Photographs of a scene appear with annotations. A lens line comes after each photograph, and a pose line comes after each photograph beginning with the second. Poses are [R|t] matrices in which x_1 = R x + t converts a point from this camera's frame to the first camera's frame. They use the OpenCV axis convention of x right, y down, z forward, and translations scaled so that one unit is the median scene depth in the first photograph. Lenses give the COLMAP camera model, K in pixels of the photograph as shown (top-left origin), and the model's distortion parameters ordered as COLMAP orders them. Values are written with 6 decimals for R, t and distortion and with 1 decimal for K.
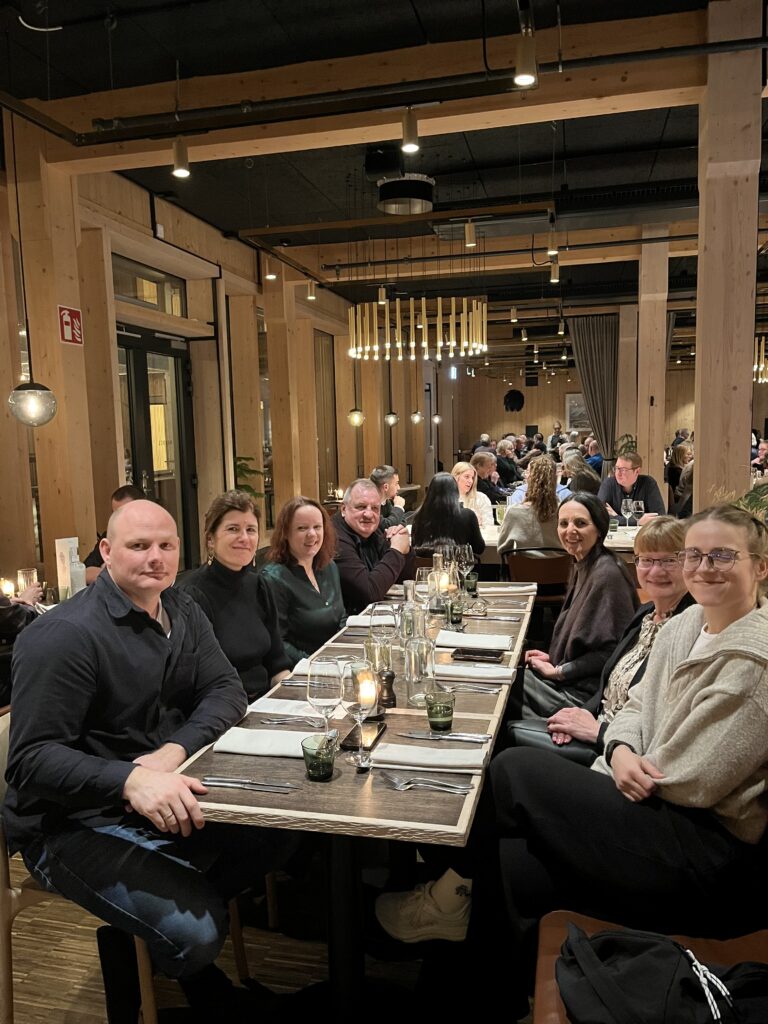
lens RADIAL K [[767.2, 0, 384.0], [0, 767.2, 512.0], [0, 0, 1]] dist [-0.005562, -0.010018]
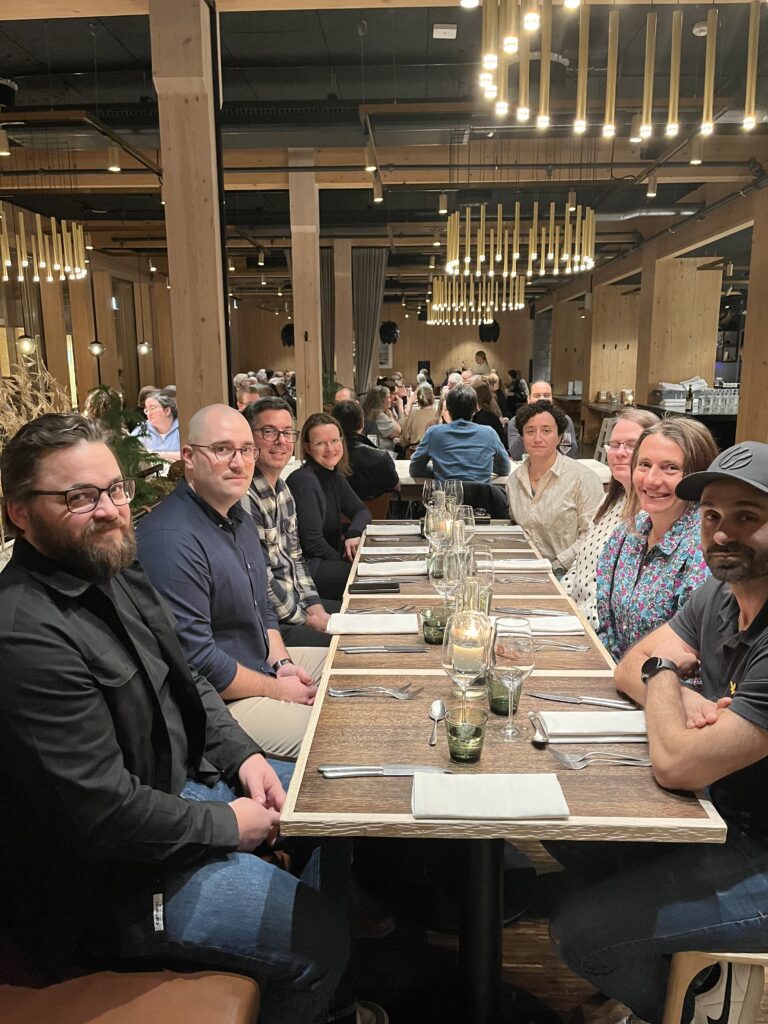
lens RADIAL K [[767.2, 0, 384.0], [0, 767.2, 512.0], [0, 0, 1]] dist [-0.005562, -0.010018]
pose [[0.981219, -0.012703, 0.192479, 0.293472], [-0.003044, 0.996685, 0.081296, 0.002106], [-0.192874, -0.080356, 0.977928, -0.015375]]
